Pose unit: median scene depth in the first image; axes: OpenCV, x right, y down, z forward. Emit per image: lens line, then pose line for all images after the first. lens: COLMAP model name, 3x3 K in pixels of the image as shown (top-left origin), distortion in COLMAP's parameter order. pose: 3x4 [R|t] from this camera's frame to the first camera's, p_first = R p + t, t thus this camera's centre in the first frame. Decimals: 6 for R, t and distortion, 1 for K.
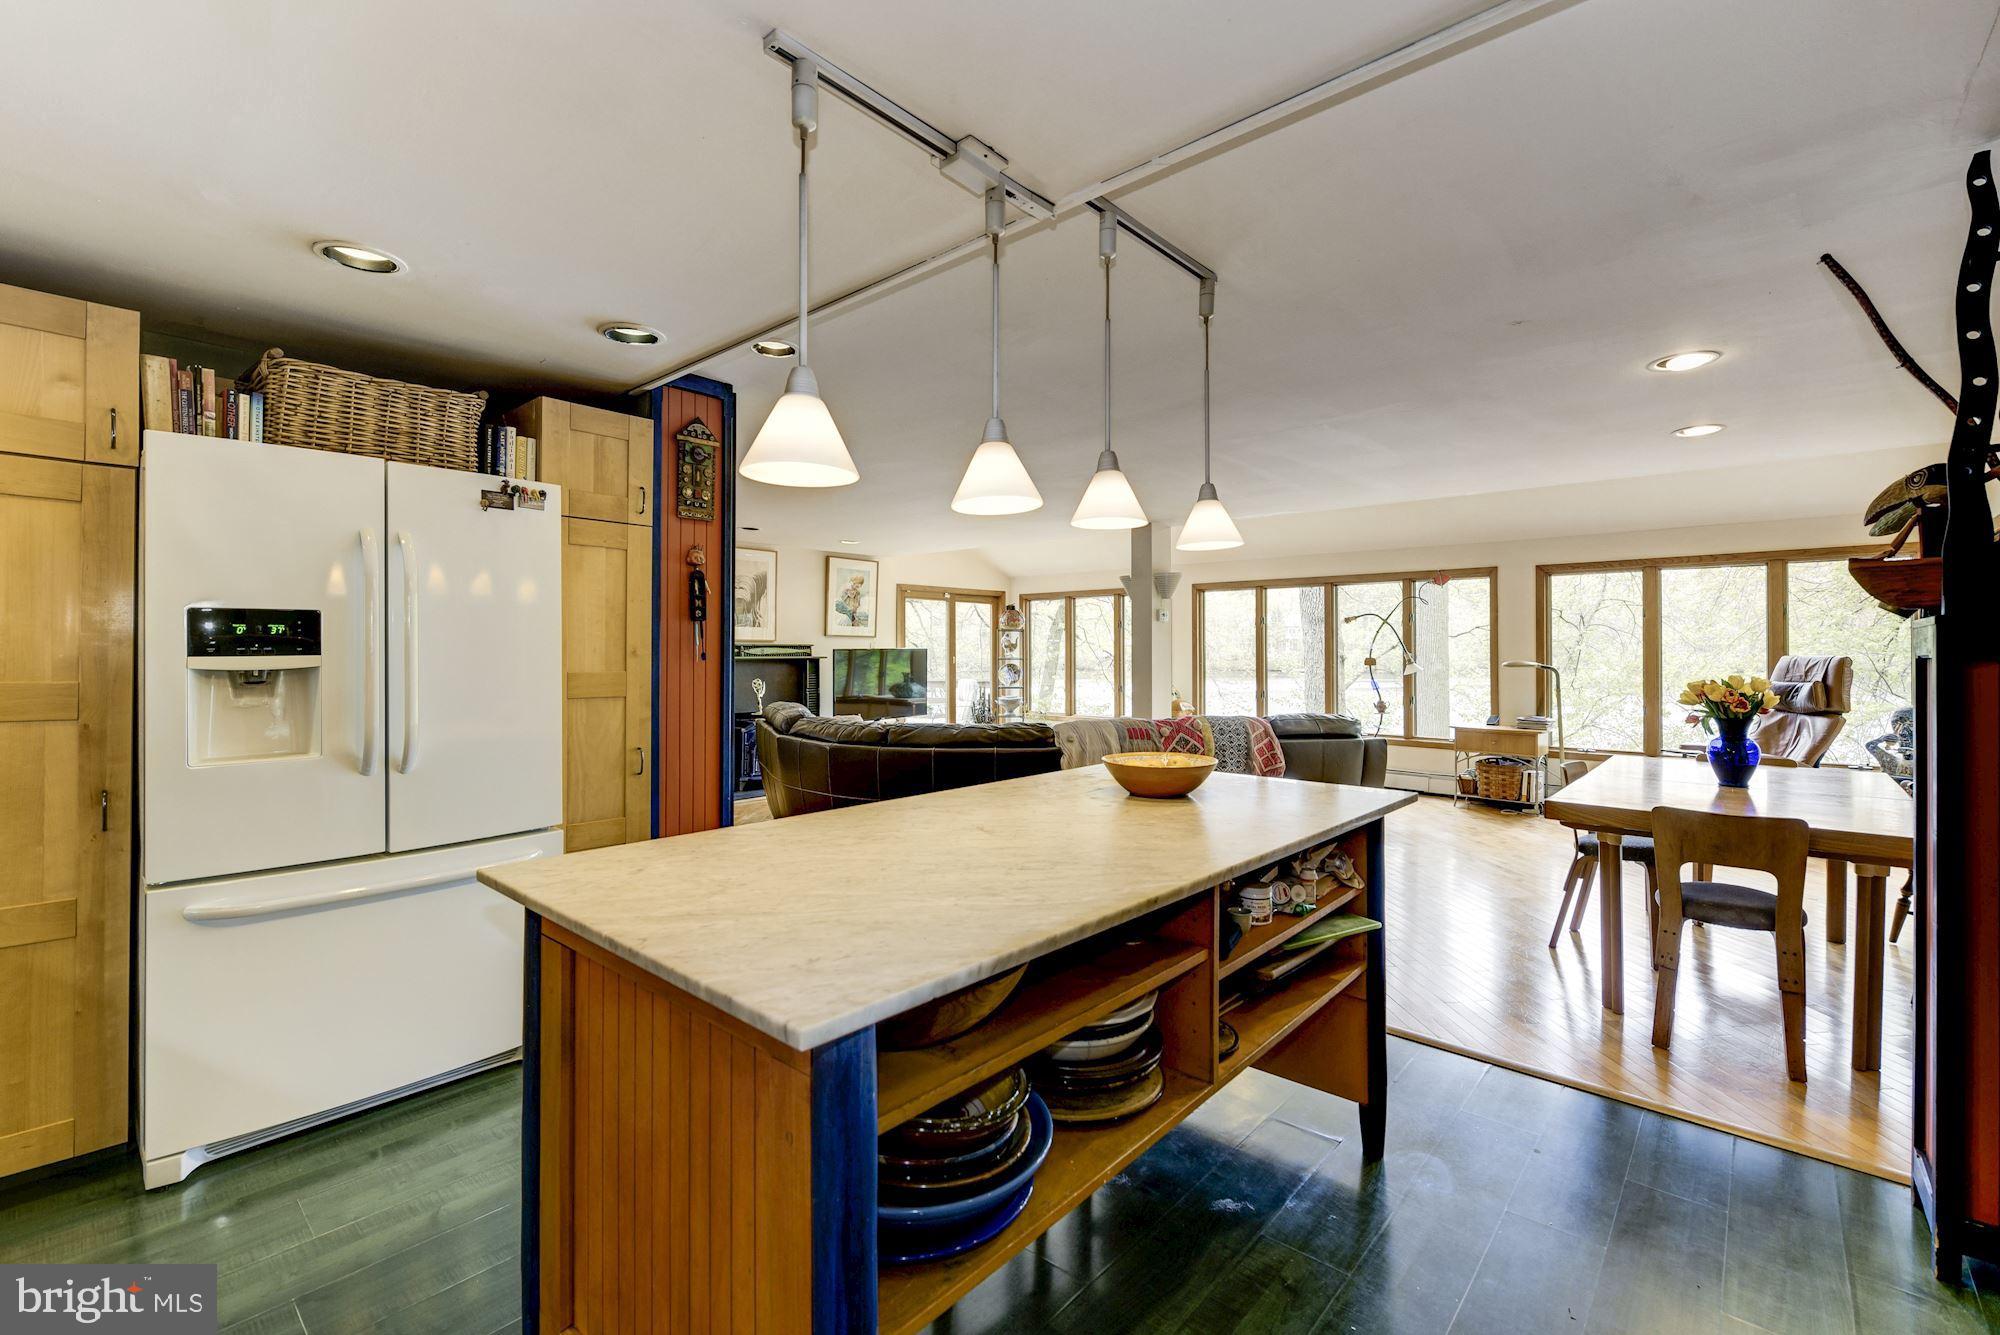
lens RADIAL K [[890.6, 0, 993.1], [0, 890.6, 648.9], [0, 0, 1]] dist [0.000137, -0.000398]
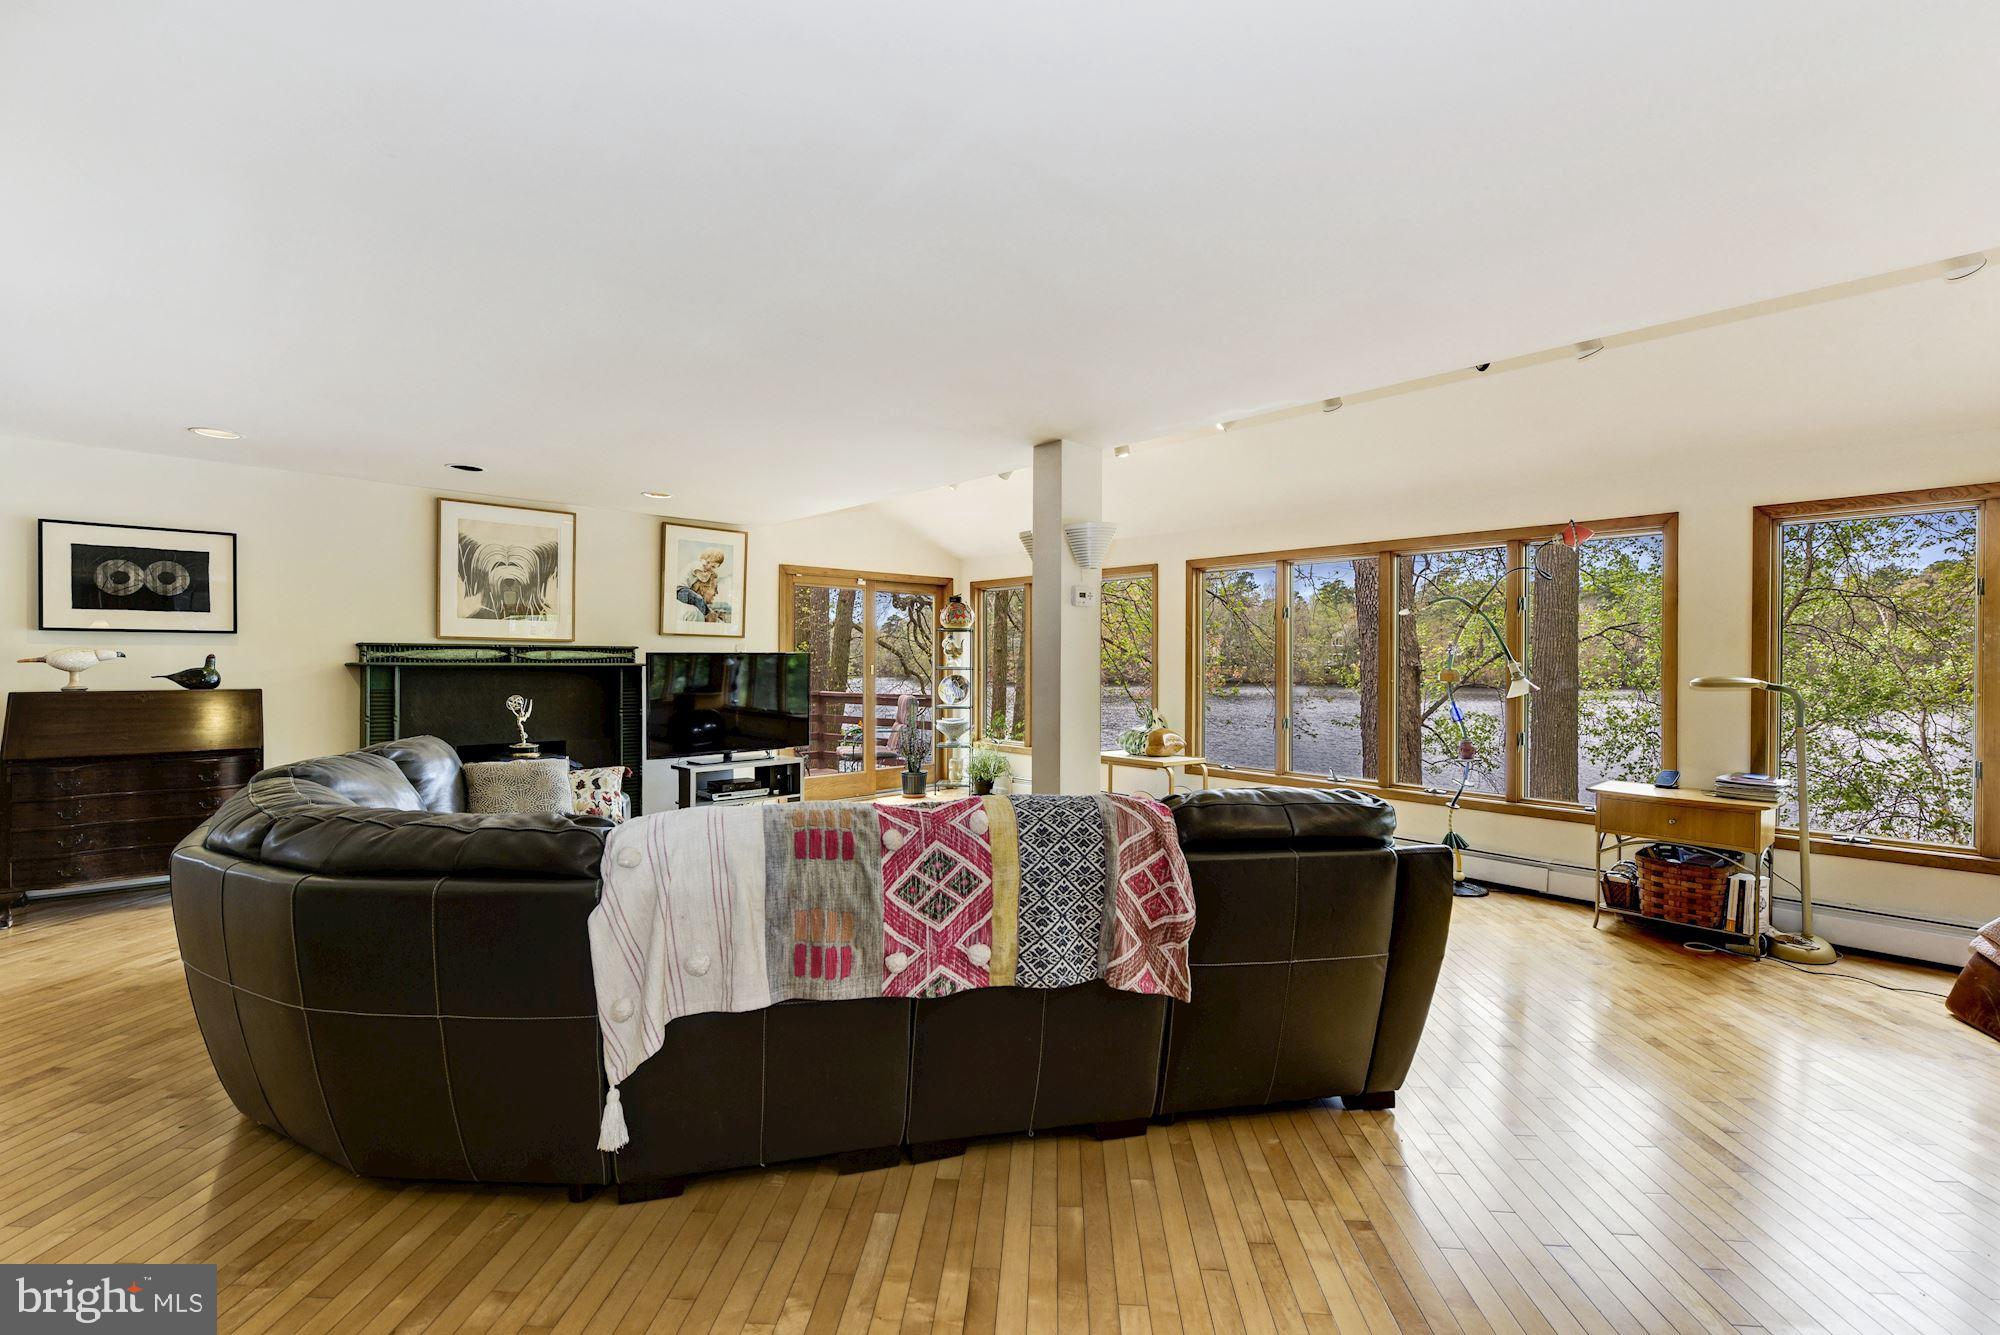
lens RADIAL K [[890.6, 0, 1003.3], [0, 890.6, 669.6], [0, 0, 1]] dist [0.000137, -0.000398]
pose [[0.995445, 0.004880, -0.095214, 0.189318], [-0.003755, 0.999921, 0.011996, 0.004576], [0.095265, -0.011584, 0.995385, 0.388122]]
